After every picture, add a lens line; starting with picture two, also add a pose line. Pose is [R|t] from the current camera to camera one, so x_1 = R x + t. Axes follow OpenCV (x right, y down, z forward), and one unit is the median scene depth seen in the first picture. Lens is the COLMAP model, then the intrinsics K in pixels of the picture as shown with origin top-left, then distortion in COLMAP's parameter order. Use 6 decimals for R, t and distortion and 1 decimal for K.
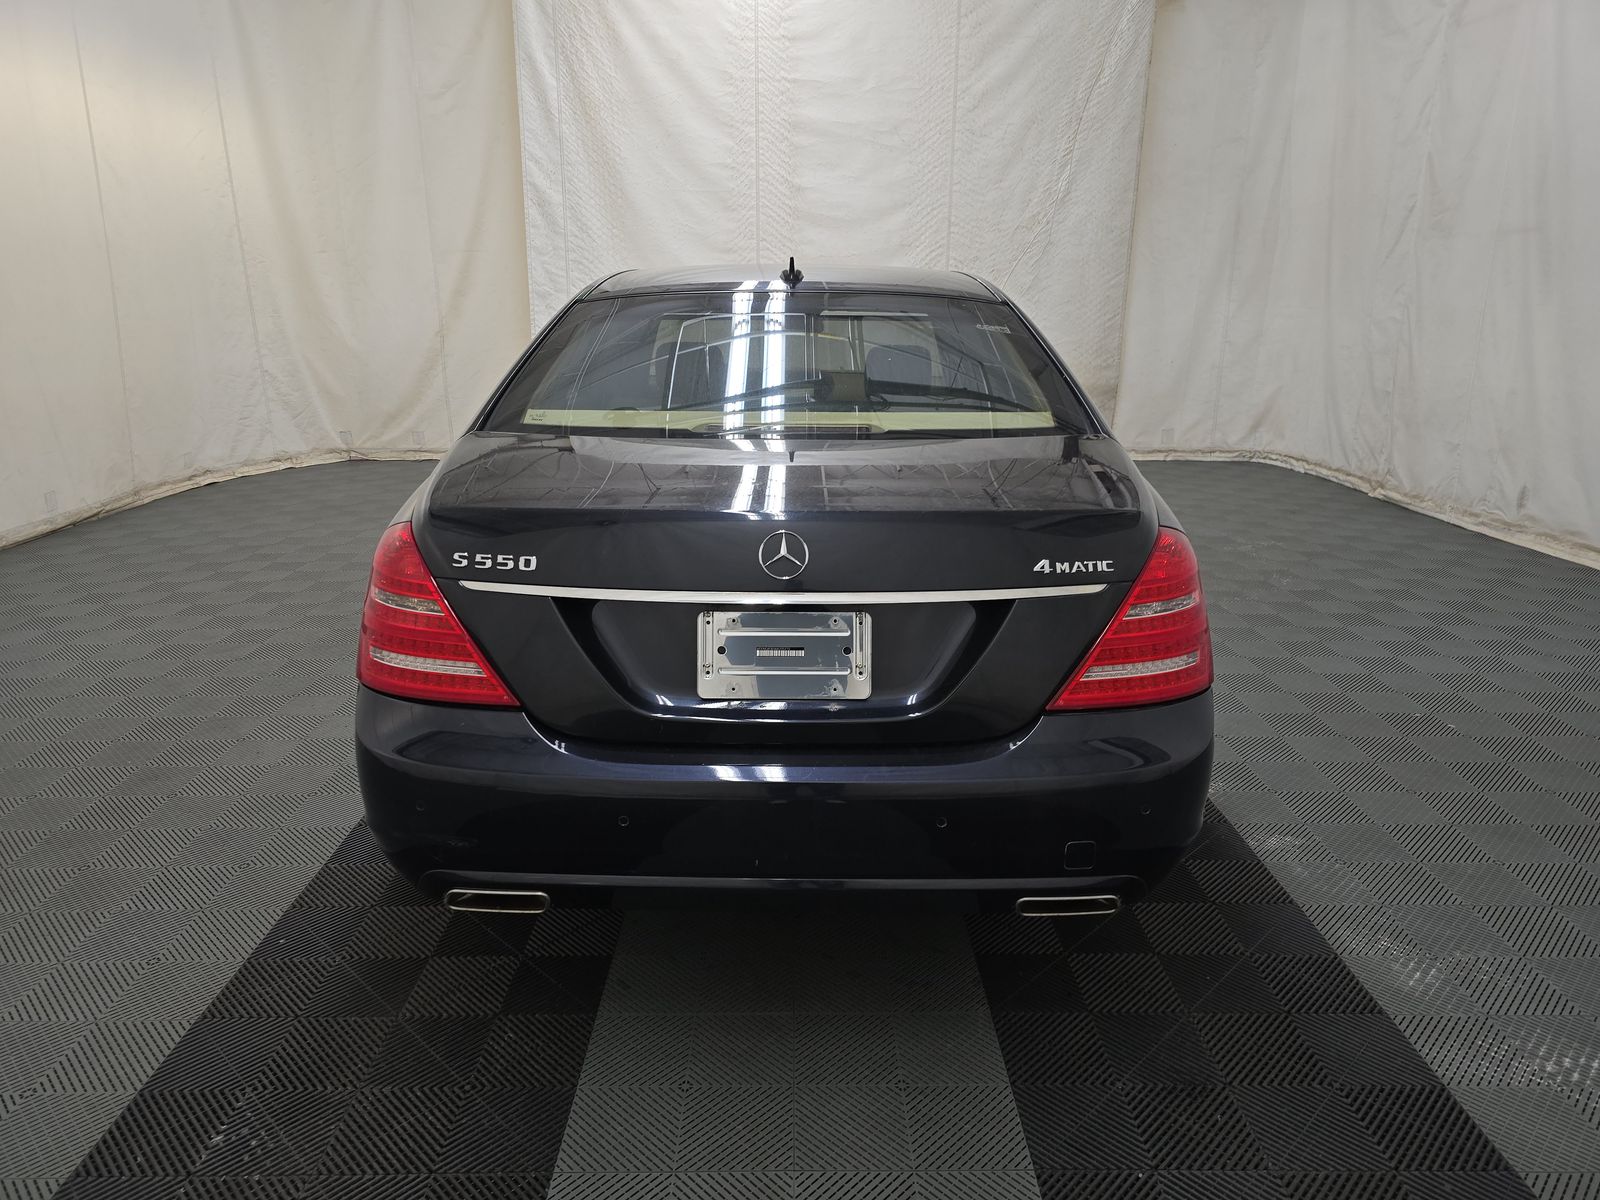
lens RADIAL K [[1064.5, 0, 804.3], [0, 1064.5, 604.8], [0, 0, 1]] dist [0.020870, -0.024782]
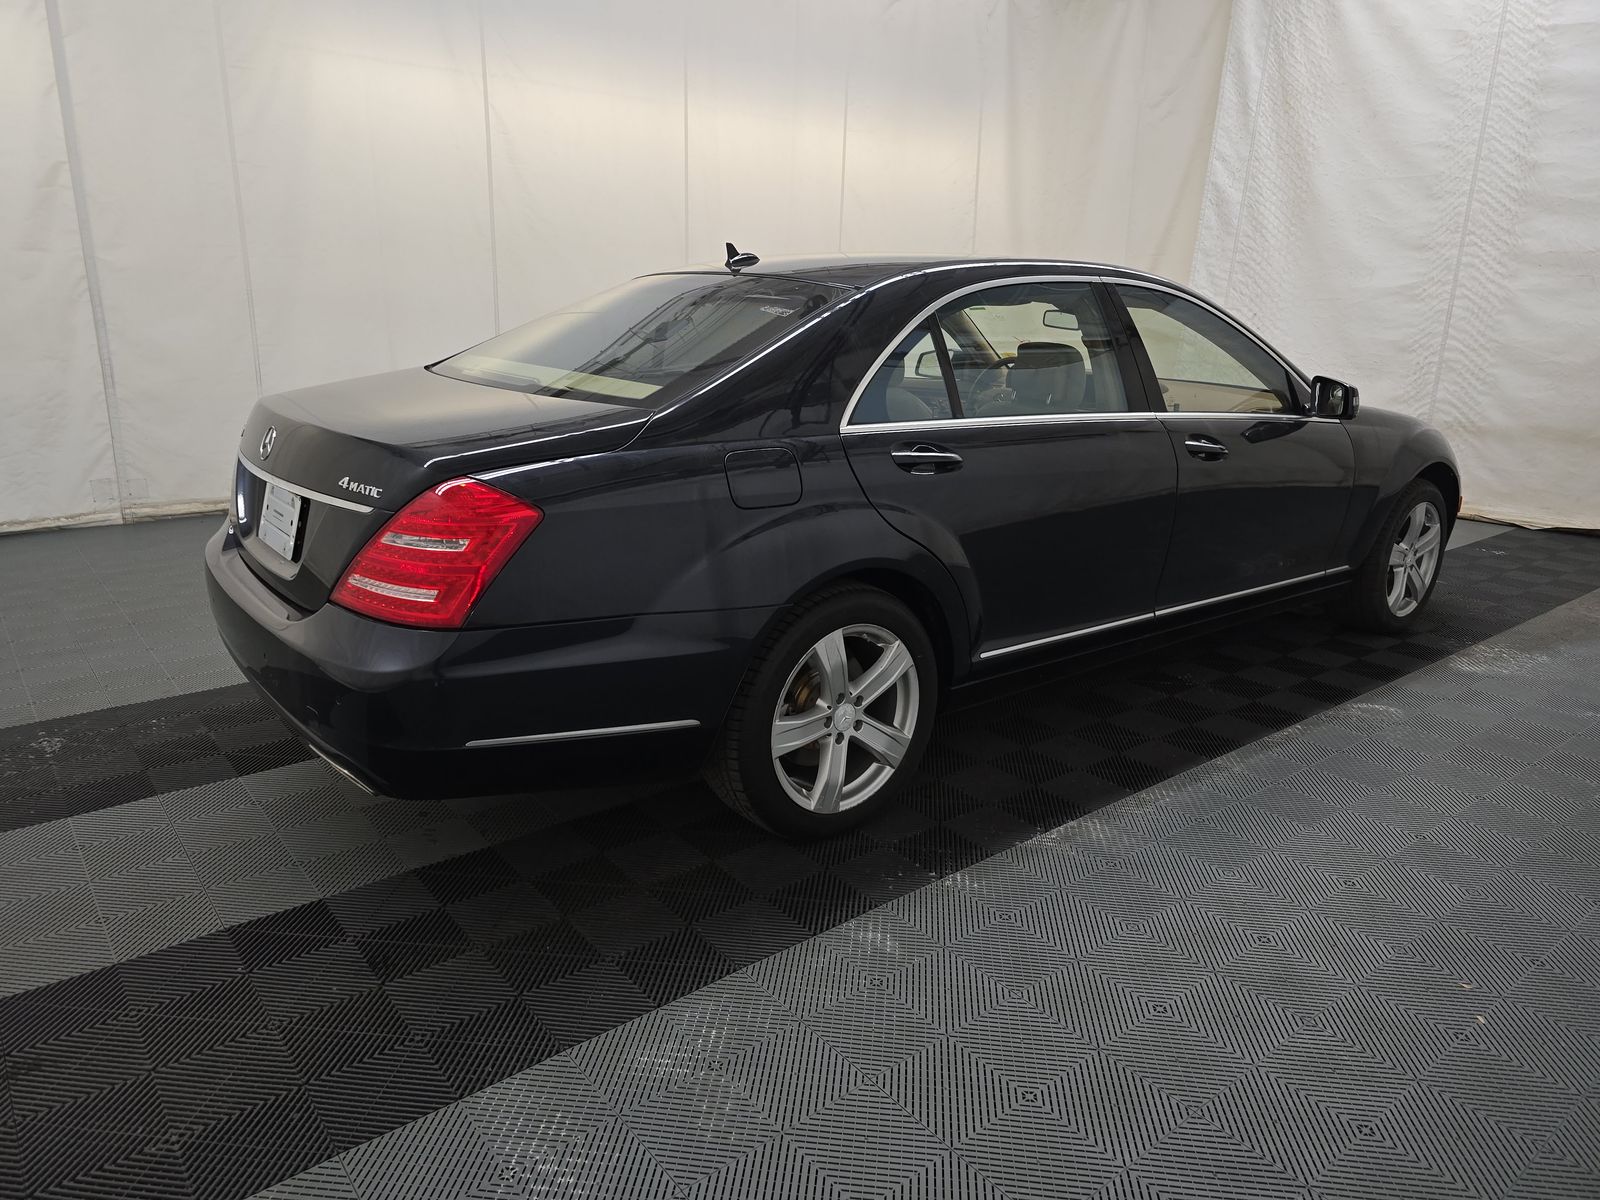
lens RADIAL K [[1064.5, 0, 782.8], [0, 1064.5, 600.4], [0, 0, 1]] dist [0.020870, -0.024782]
pose [[0.611172, 0.226869, -0.758287, 0.326137], [-0.238918, 0.966231, 0.096517, -0.031513], [0.754577, 0.122180, 0.644737, 0.132611]]
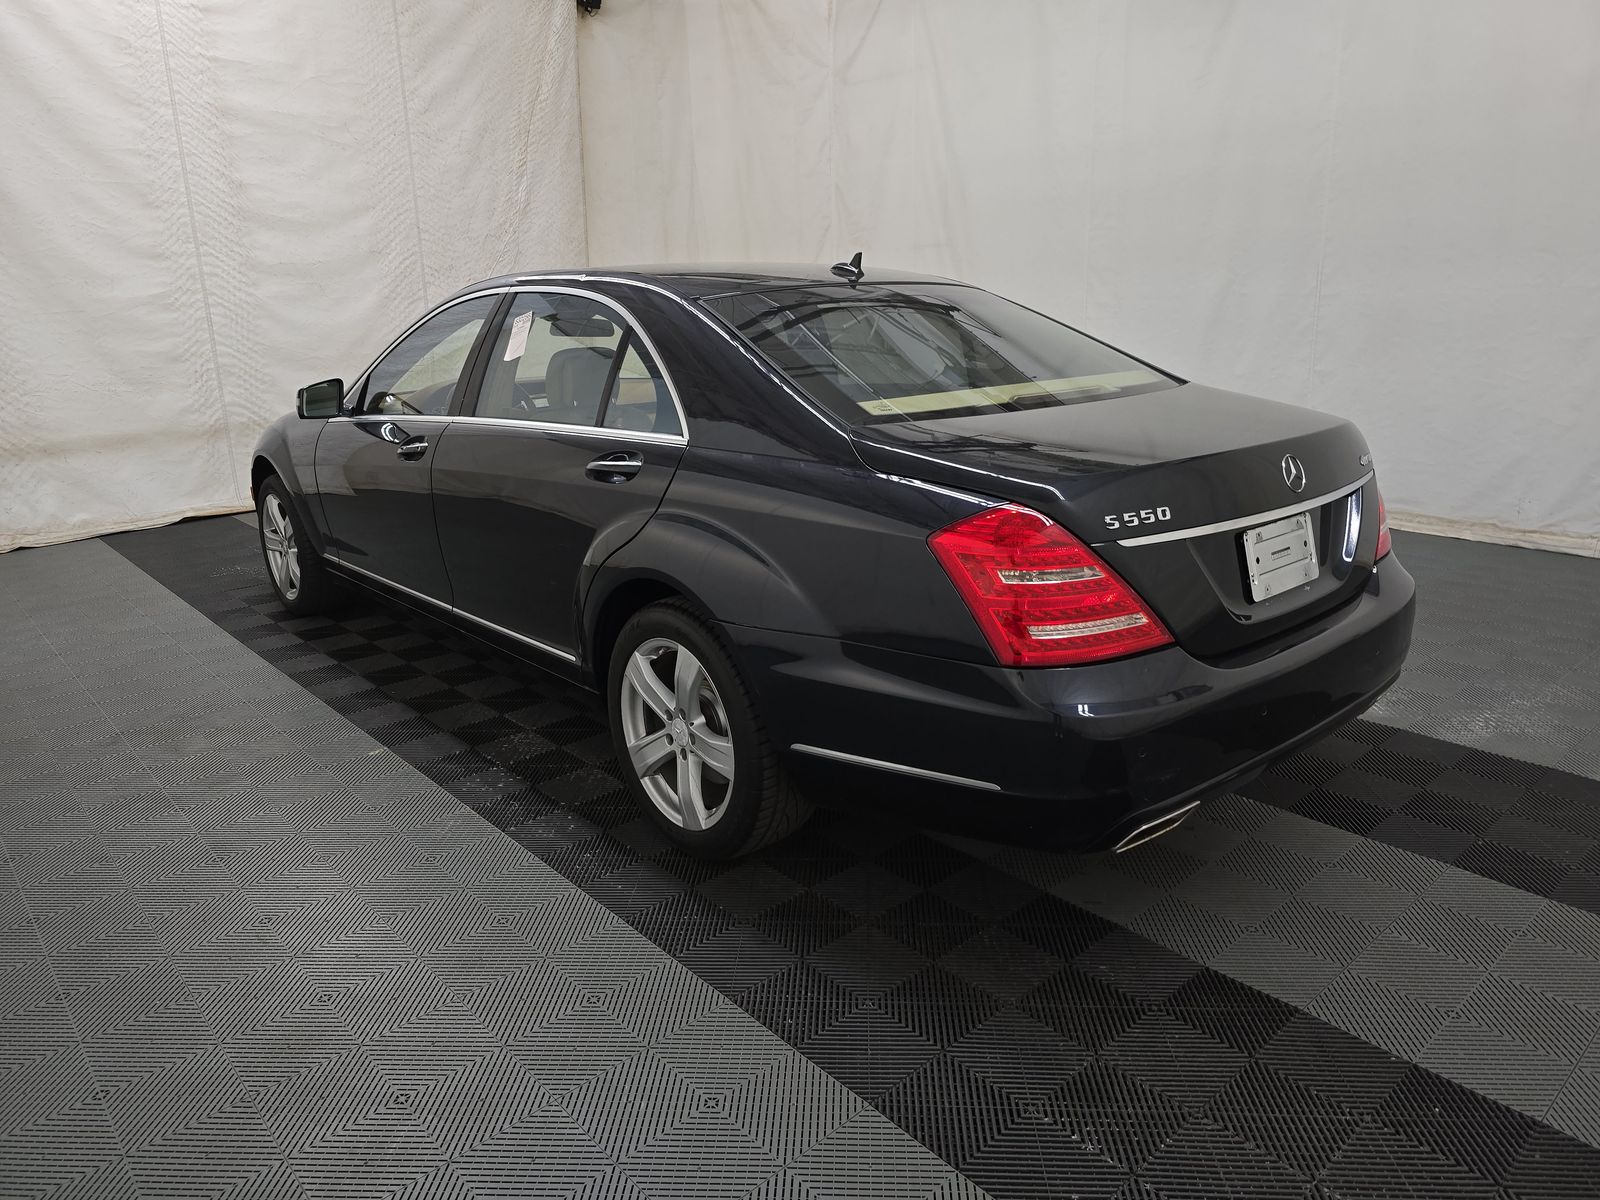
lens RADIAL K [[1064.5, 0, 804.2], [0, 1064.5, 598.5], [0, 0, 1]] dist [0.020870, -0.024782]
pose [[0.747262, -0.195195, 0.635215, -0.281616], [0.207775, 0.976591, 0.055671, -0.020609], [-0.631212, 0.090381, 0.770326, 0.086031]]
